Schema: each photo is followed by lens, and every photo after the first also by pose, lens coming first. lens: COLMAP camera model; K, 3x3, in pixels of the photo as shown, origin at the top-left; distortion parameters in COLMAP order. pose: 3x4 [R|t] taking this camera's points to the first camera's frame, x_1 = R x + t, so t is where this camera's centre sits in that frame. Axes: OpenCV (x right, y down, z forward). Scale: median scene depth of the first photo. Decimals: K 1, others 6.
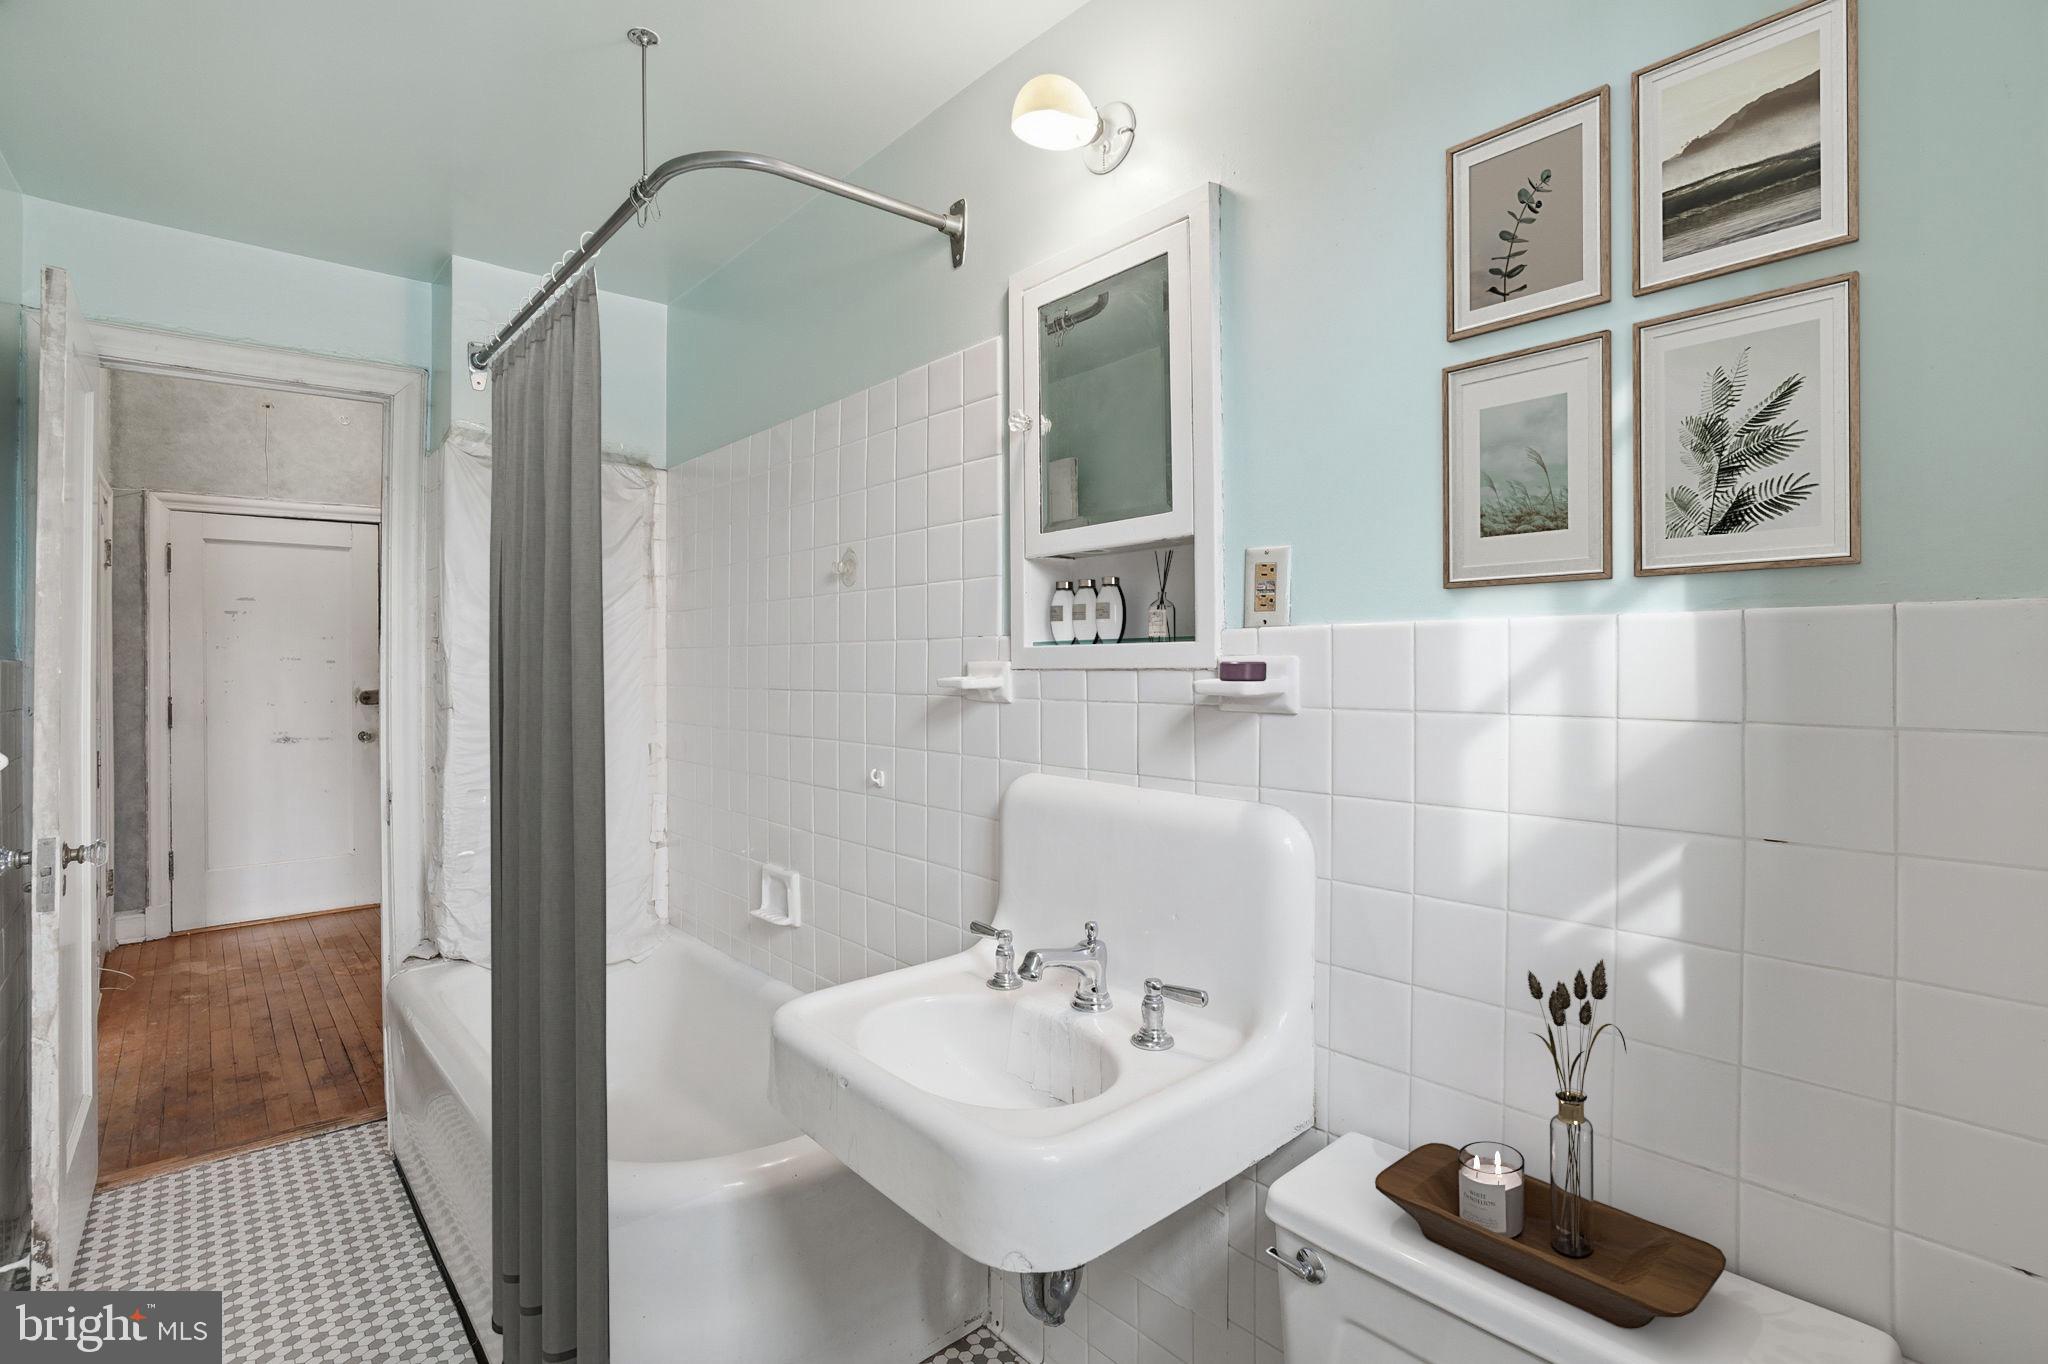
lens RADIAL K [[934.5, 0, 1021.8], [0, 934.5, 664.8], [0, 0, 1]] dist [-0.059744, 0.020500]
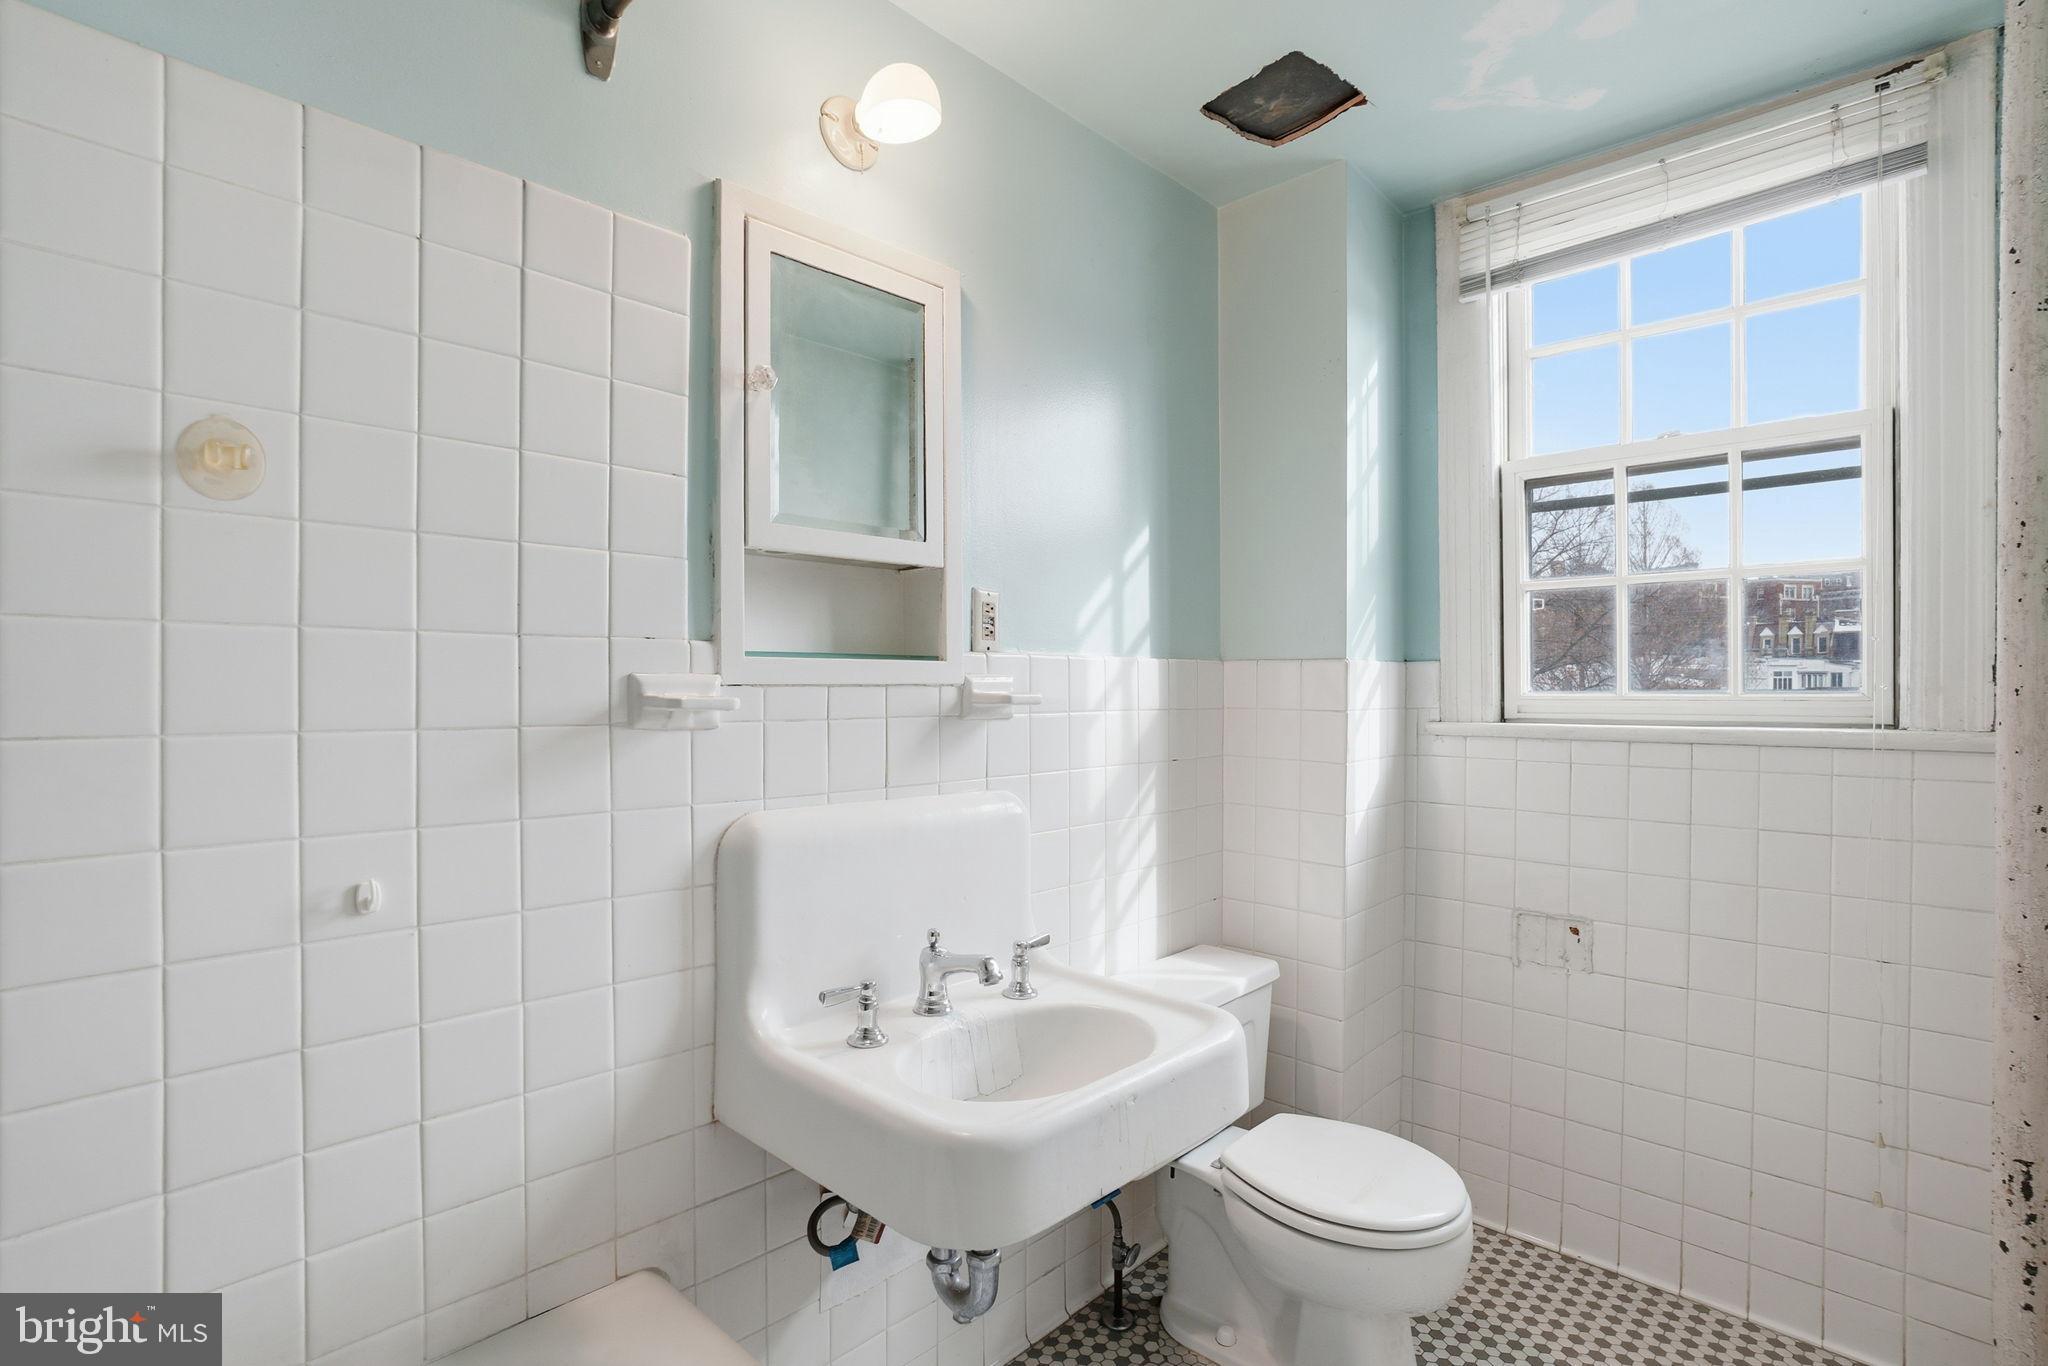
lens RADIAL K [[970.2, 0, 1011.5], [0, 970.2, 688.2], [0, 0, 1]] dist [-0.060012, 0.022333]
pose [[-0.058032, -0.000649, 0.998315, -1.008589], [-0.004551, 0.999990, 0.000385, 0.007692], [-0.998304, -0.004521, -0.058034, 0.982486]]
